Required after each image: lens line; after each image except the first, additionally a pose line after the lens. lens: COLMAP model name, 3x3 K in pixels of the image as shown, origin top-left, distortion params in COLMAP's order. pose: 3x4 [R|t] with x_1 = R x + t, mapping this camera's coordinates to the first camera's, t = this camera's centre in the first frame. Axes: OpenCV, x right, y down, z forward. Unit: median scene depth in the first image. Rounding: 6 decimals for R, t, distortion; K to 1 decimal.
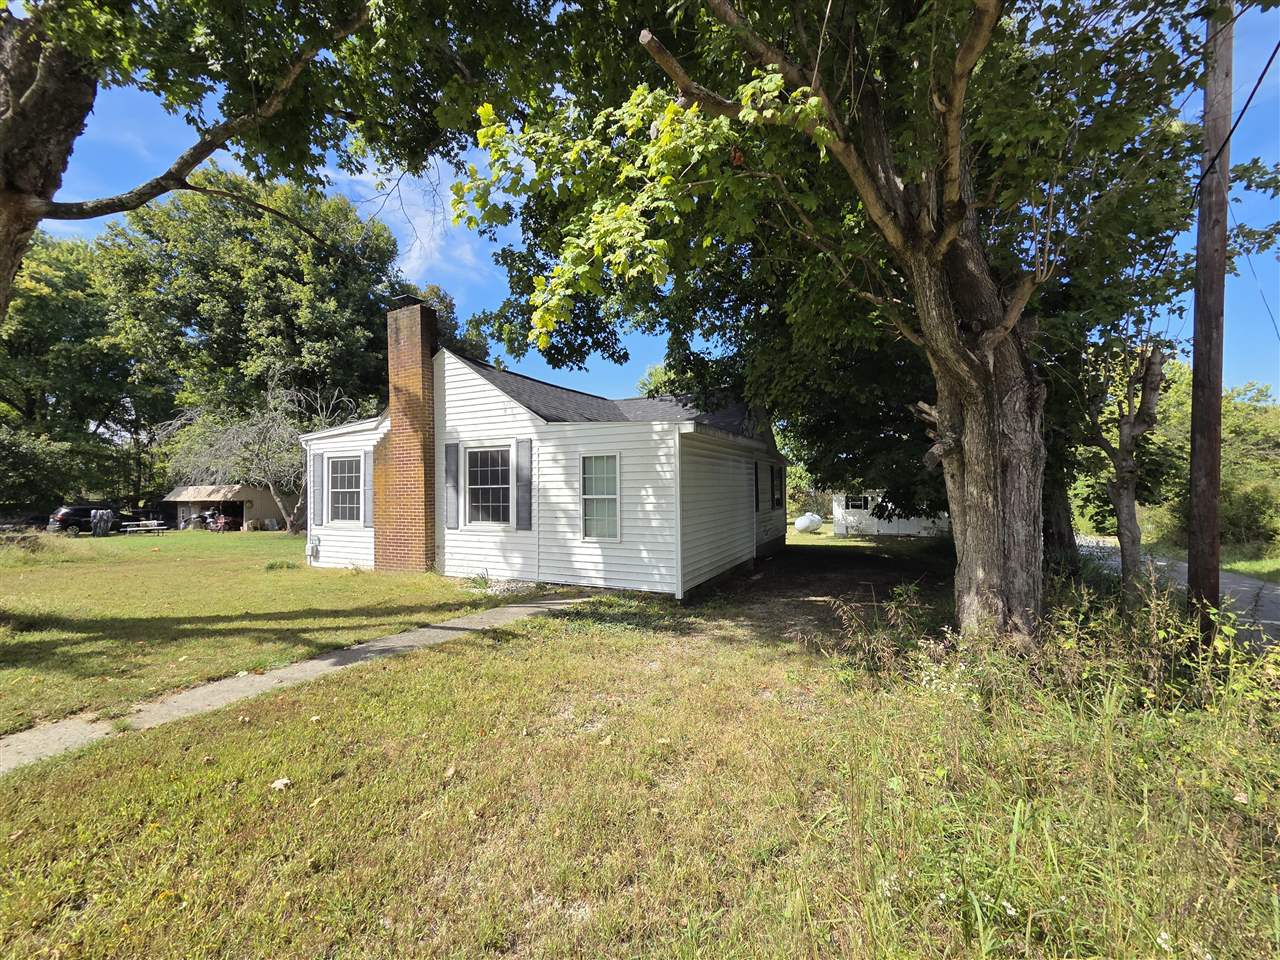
lens RADIAL K [[519.5, 0, 642.2], [0, 519.5, 485.5], [0, 0, 1]] dist [-0.000730, -0.000128]
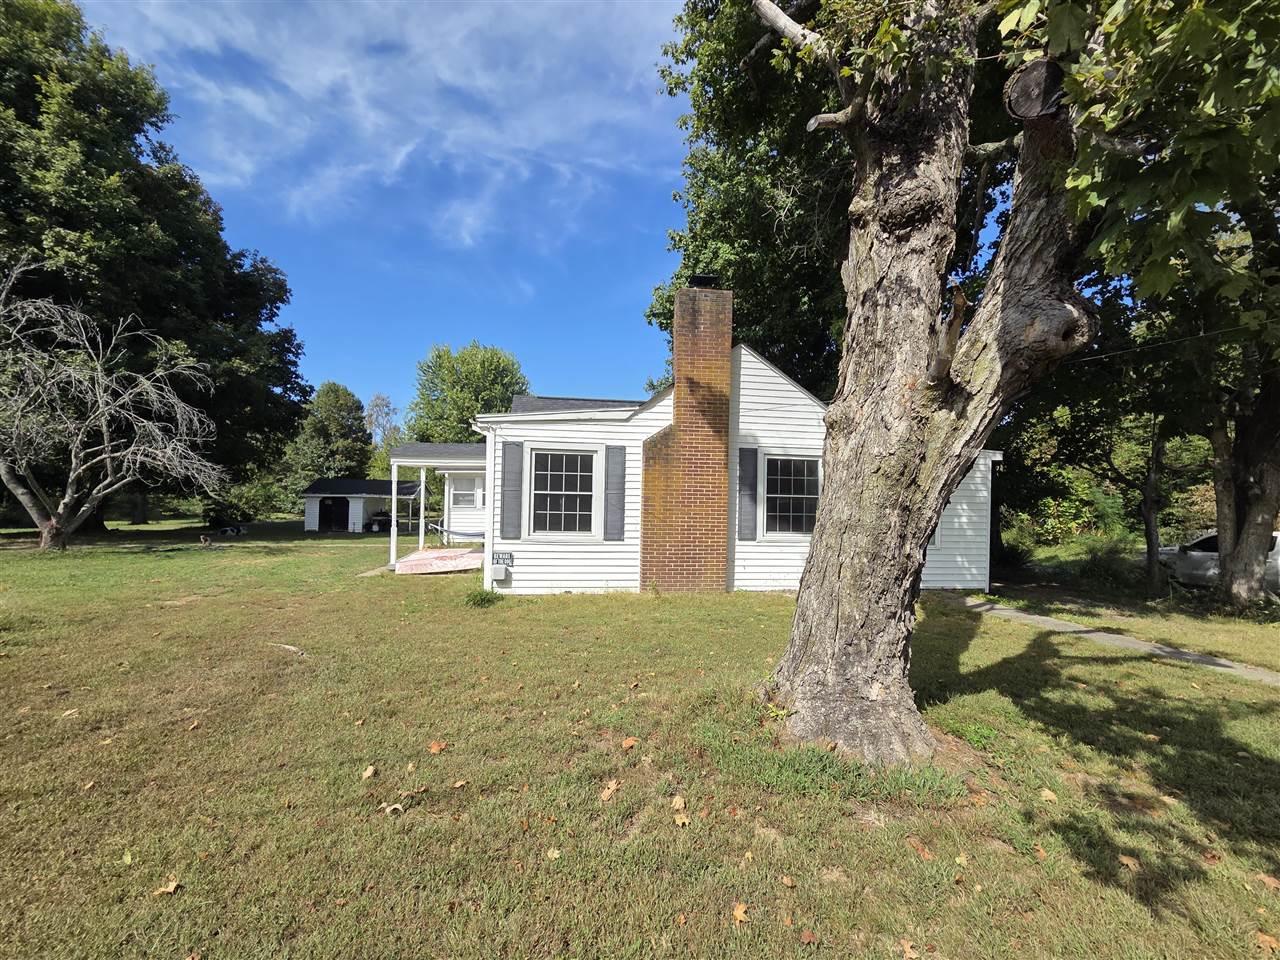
lens RADIAL K [[519.5, 0, 641.8], [0, 519.5, 483.1], [0, 0, 1]] dist [-0.000730, -0.000128]
pose [[0.833181, 0.036323, 0.551806, -1.029823], [-0.037448, 0.999256, -0.009232, -0.002581], [-0.551731, -0.012972, 0.833921, 0.326812]]
